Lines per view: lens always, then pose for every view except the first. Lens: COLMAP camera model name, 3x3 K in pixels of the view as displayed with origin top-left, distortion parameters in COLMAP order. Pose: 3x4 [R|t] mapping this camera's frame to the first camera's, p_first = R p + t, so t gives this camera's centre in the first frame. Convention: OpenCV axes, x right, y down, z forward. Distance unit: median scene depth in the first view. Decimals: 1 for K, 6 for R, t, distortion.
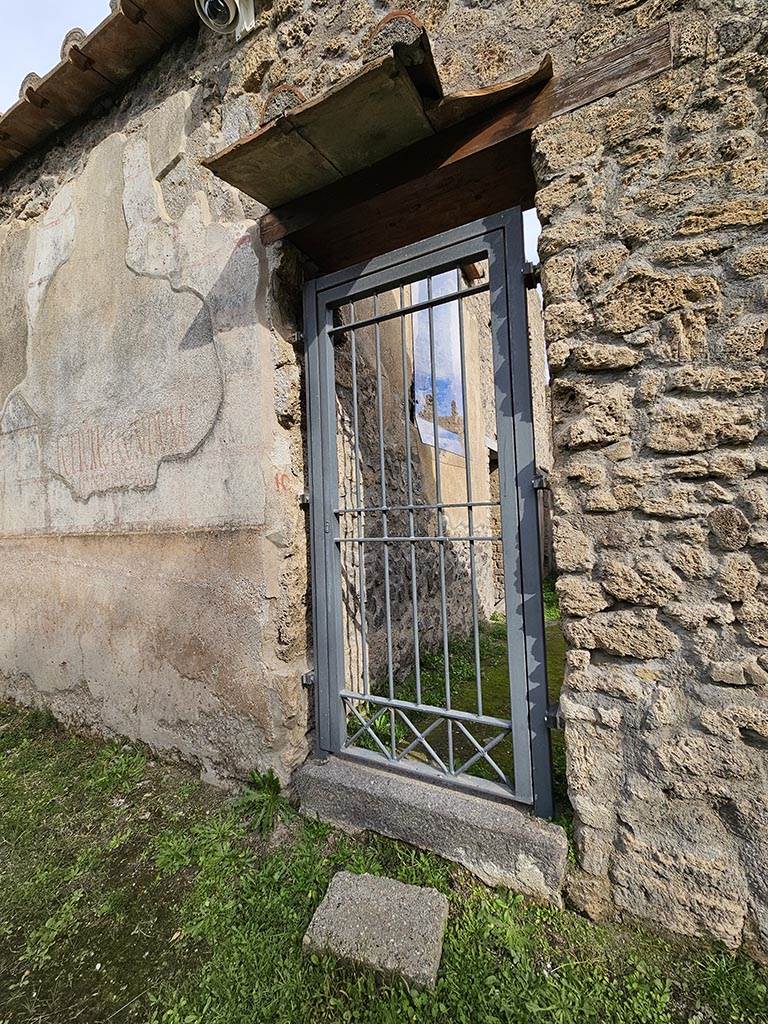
lens RADIAL K [[409.1, 0, 388.6], [0, 409.1, 505.2], [0, 0, 1]] dist [0.002723, -0.000268]
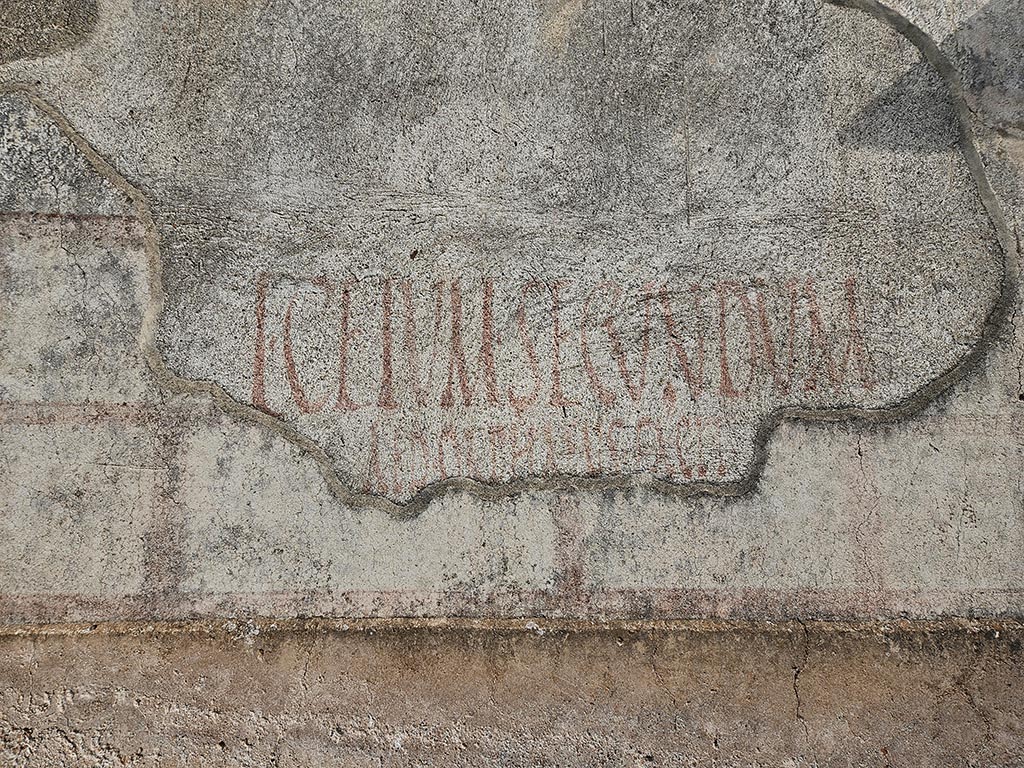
lens RADIAL K [[683.6, 0, 509.5], [0, 683.6, 381.8], [0, 0, 1]] dist [0.077299, -0.060064]
pose [[0.875573, 0.121931, 0.467446, -1.203115], [-0.059947, 0.987568, -0.145314, -0.043207], [-0.479352, 0.099211, 0.871997, 0.671430]]
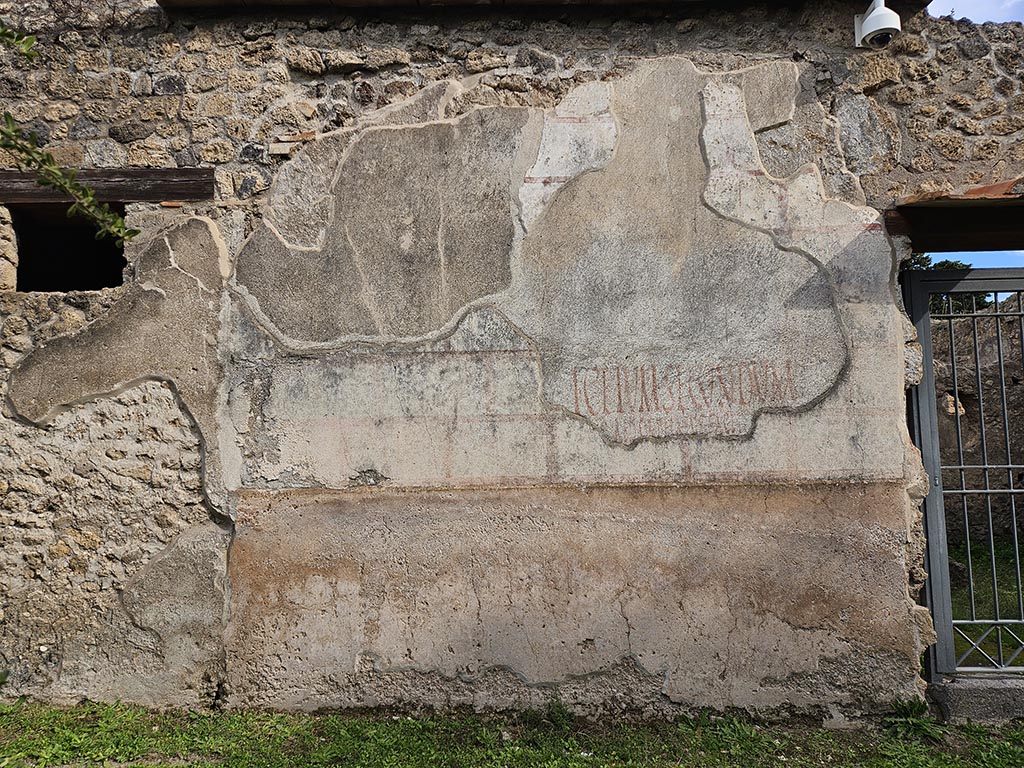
lens RADIAL K [[683.6, 0, 508.7], [0, 683.6, 387.2], [0, 0, 1]] dist [0.077299, -0.060064]
pose [[0.903916, 0.056817, 0.423919, -2.104520], [-0.032866, 0.997434, -0.063605, -0.046940], [-0.426445, 0.043561, 0.903464, -0.302592]]
